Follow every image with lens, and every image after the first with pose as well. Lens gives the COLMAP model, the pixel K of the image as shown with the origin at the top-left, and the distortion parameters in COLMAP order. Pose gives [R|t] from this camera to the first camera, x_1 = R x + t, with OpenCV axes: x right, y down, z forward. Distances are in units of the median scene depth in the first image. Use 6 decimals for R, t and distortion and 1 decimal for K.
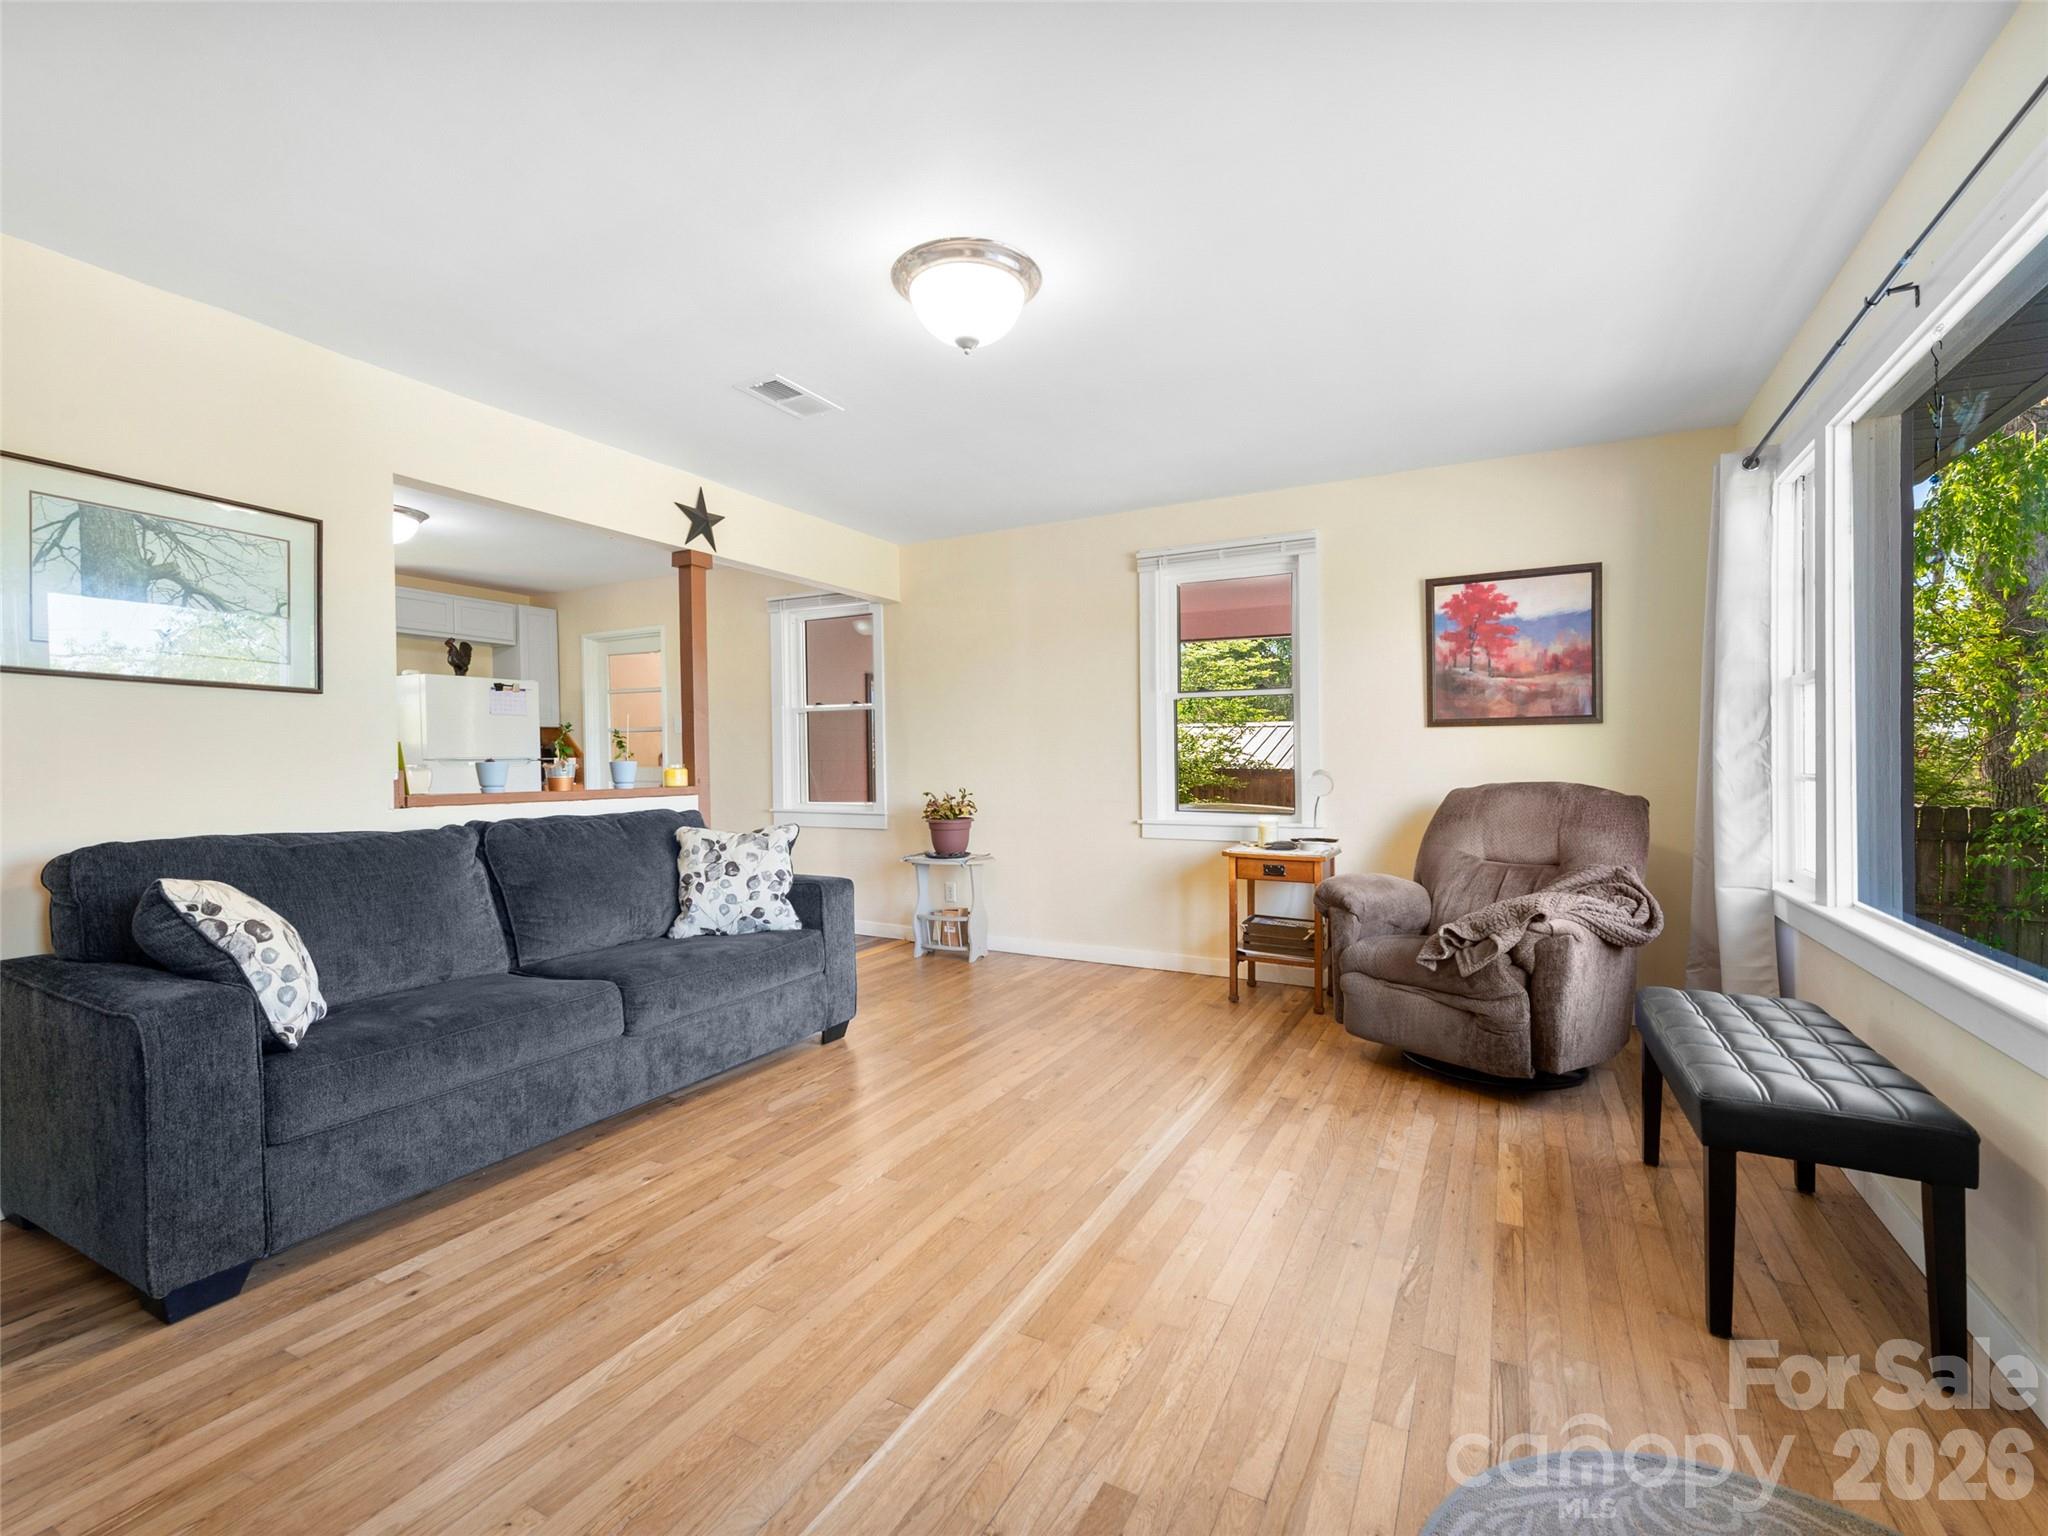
lens RADIAL K [[904.5, 0, 1019.8], [0, 904.5, 763.2], [0, 0, 1]] dist [0.034376, -0.015674]
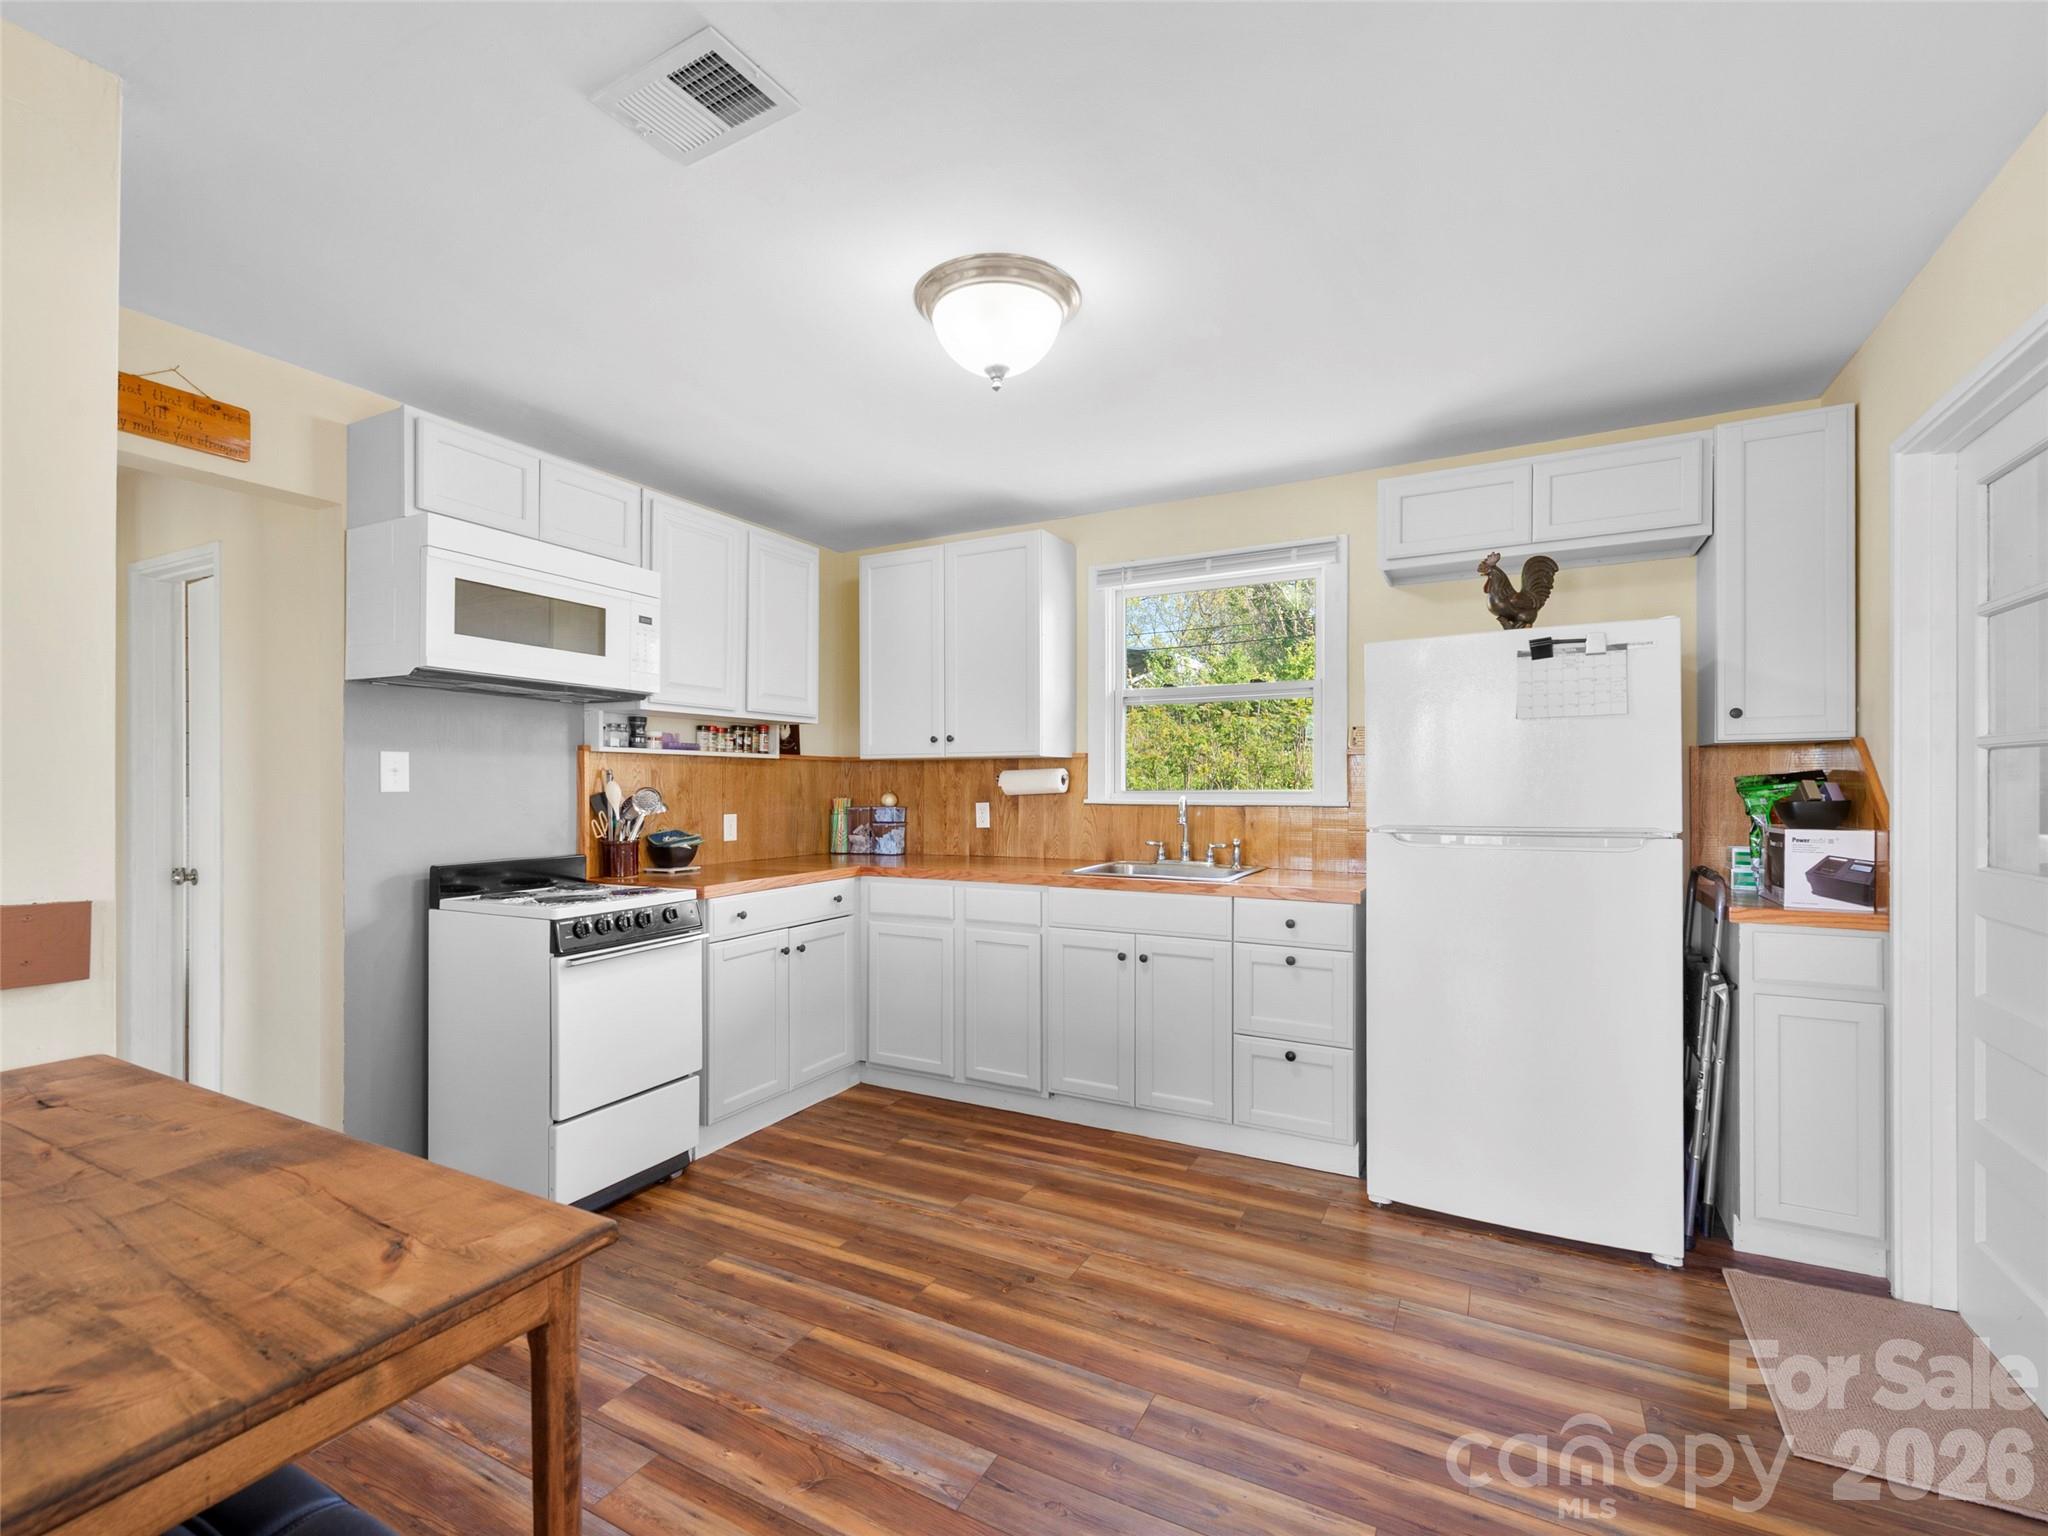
lens RADIAL K [[918.1, 0, 1027.8], [0, 918.1, 786.2], [0, 0, 1]] dist [0.015454, -0.000881]
pose [[0.004949, 0.004719, -0.999977, -0.349202], [-0.002328, 0.999986, 0.004708, -0.050947], [0.999985, 0.002305, 0.004960, 1.557881]]
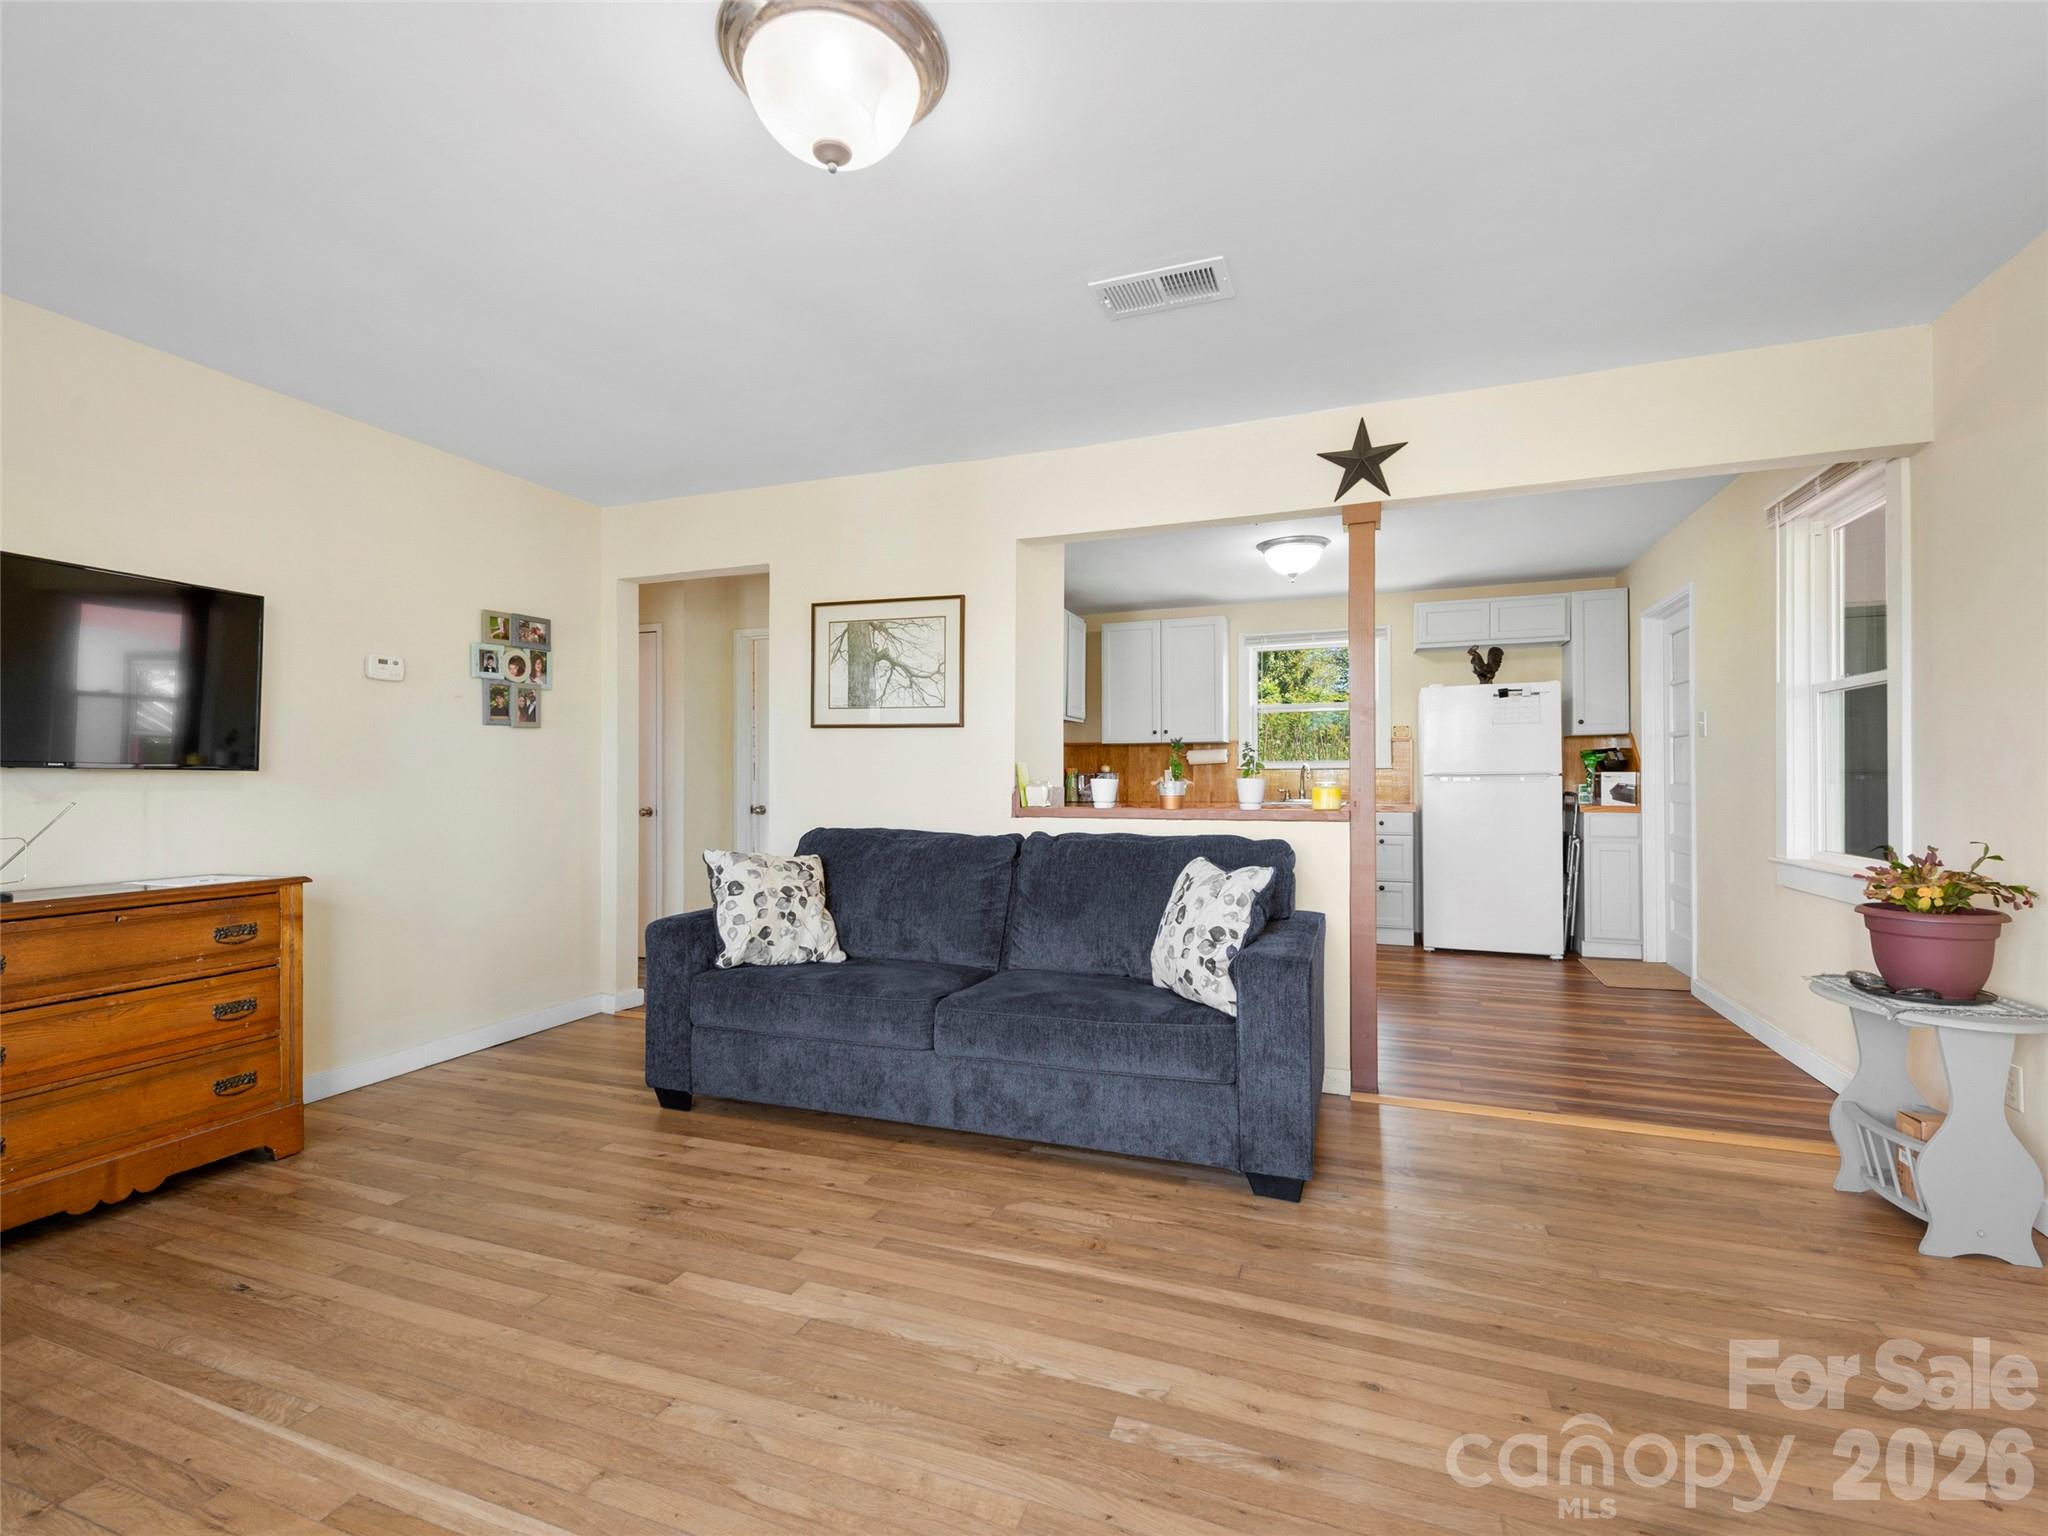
lens RADIAL K [[913.9, 0, 1025.9], [0, 913.9, 776.4], [0, 0, 1]] dist [0.015840, -0.000168]
pose [[0.139902, 0.000757, -0.990165, 0.500686], [-0.000331, 1.000000, 0.000718, -0.005372], [0.990165, 0.000227, 0.139902, 0.829505]]
